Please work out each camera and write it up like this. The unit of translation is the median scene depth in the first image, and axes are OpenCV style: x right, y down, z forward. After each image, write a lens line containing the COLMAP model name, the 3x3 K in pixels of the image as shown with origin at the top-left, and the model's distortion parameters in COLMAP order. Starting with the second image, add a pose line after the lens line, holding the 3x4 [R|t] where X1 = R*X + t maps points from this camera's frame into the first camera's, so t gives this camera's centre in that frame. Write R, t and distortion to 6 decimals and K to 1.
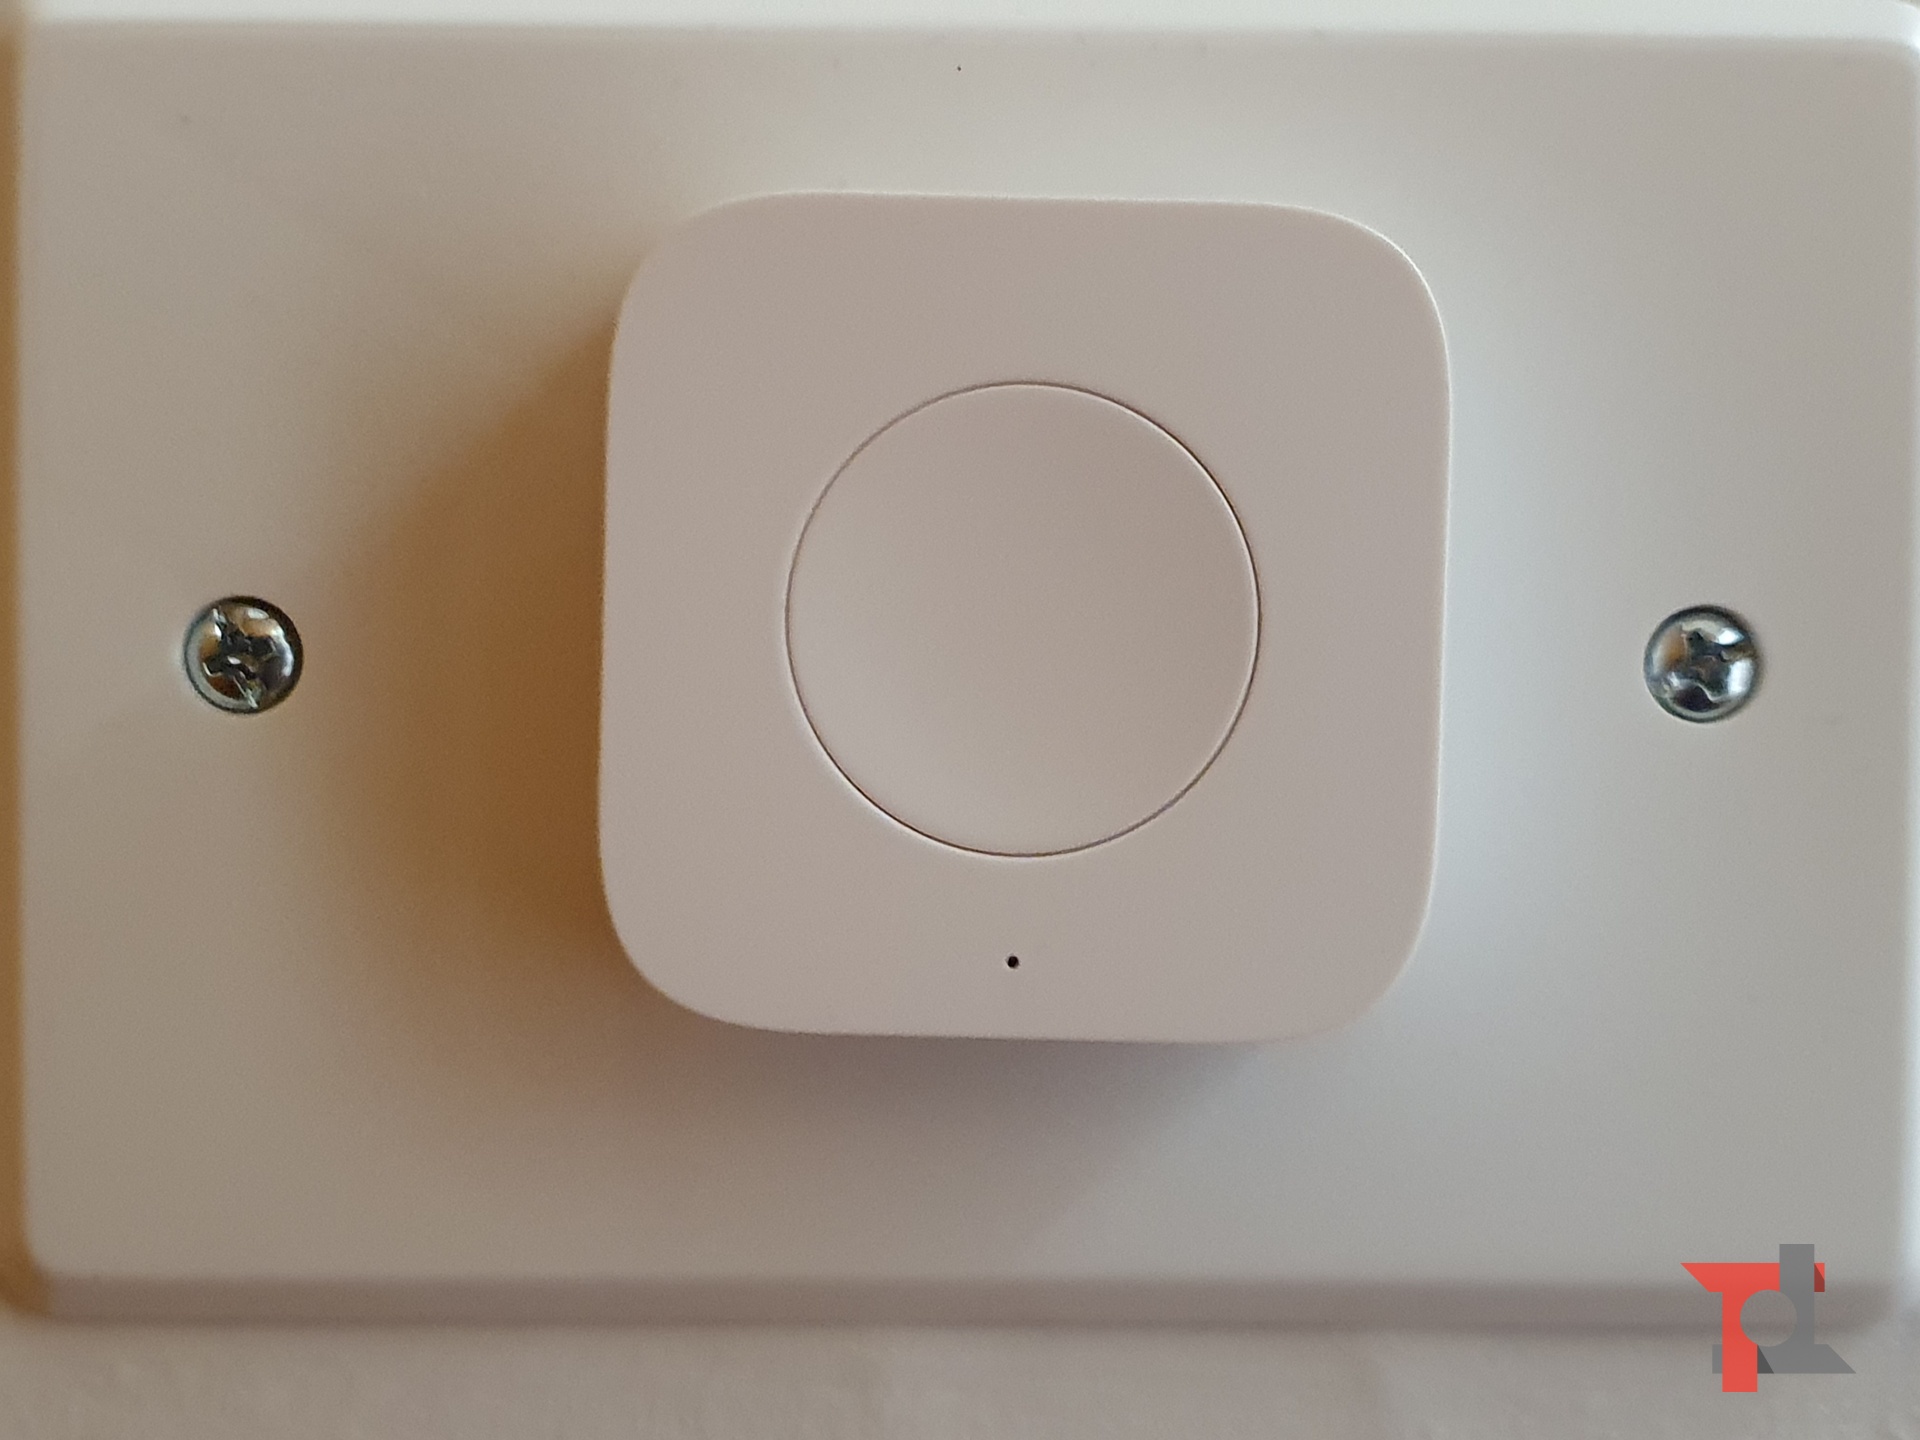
lens RADIAL K [[1547.8, 0, 959.7], [0, 1547.8, 693.4], [0, 0, 1]] dist [-0.007520, -0.006023]
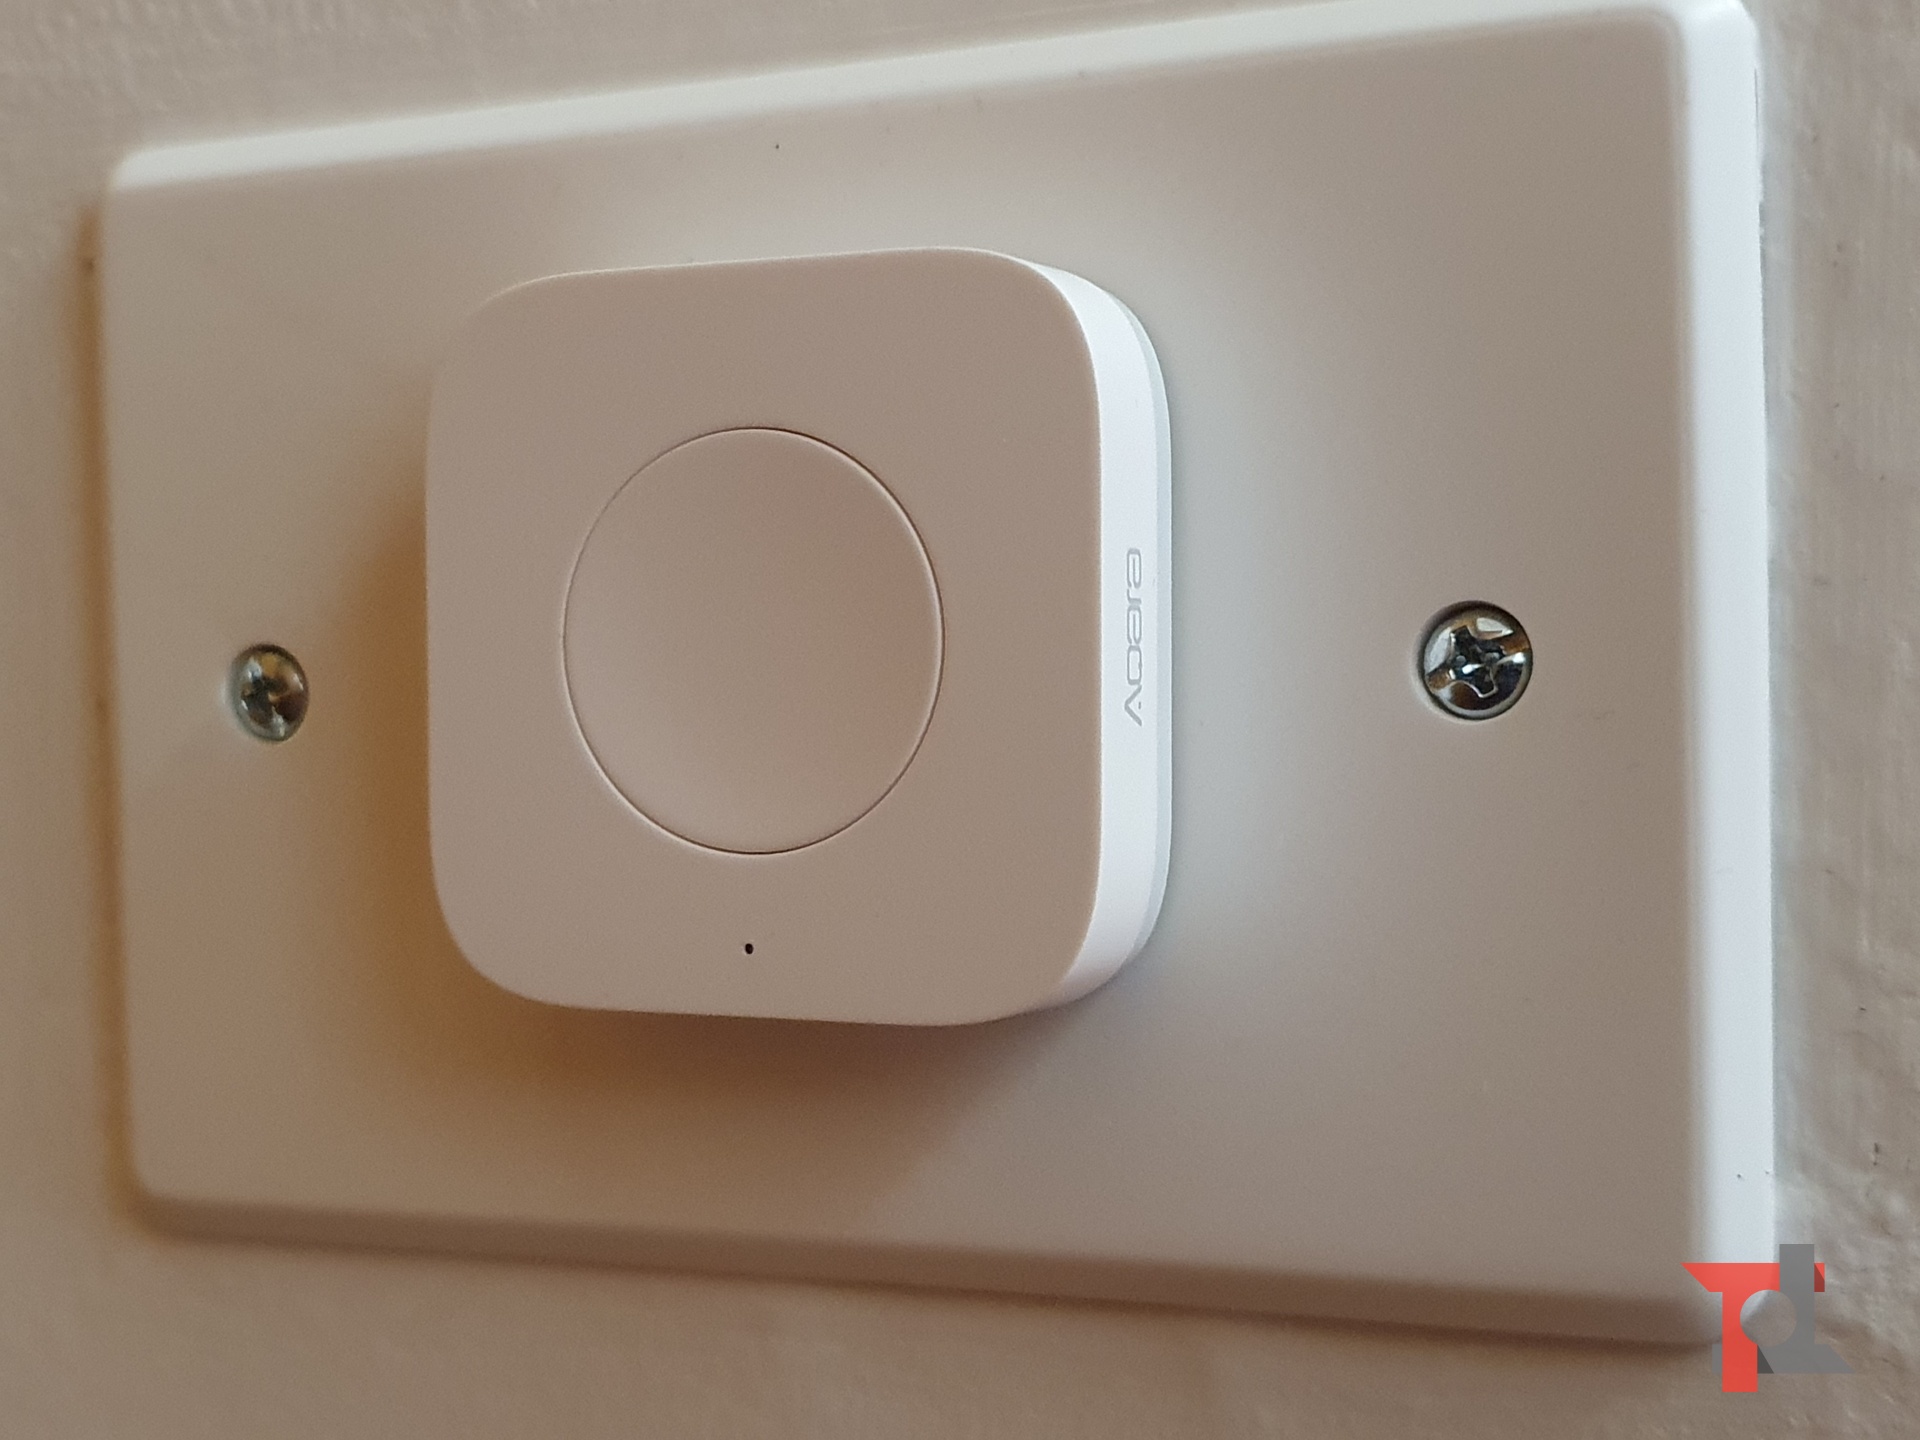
lens RADIAL K [[1457.4, 0, 960.0], [0, 1457.4, 720.0], [0, 0, 1]] dist [0.000180, 0.000902]
pose [[0.971121, -0.023642, -0.237411, 0.383226], [0.024244, 0.999706, -0.000385, 0.011390], [0.237351, -0.005382, 0.971409, 0.017299]]
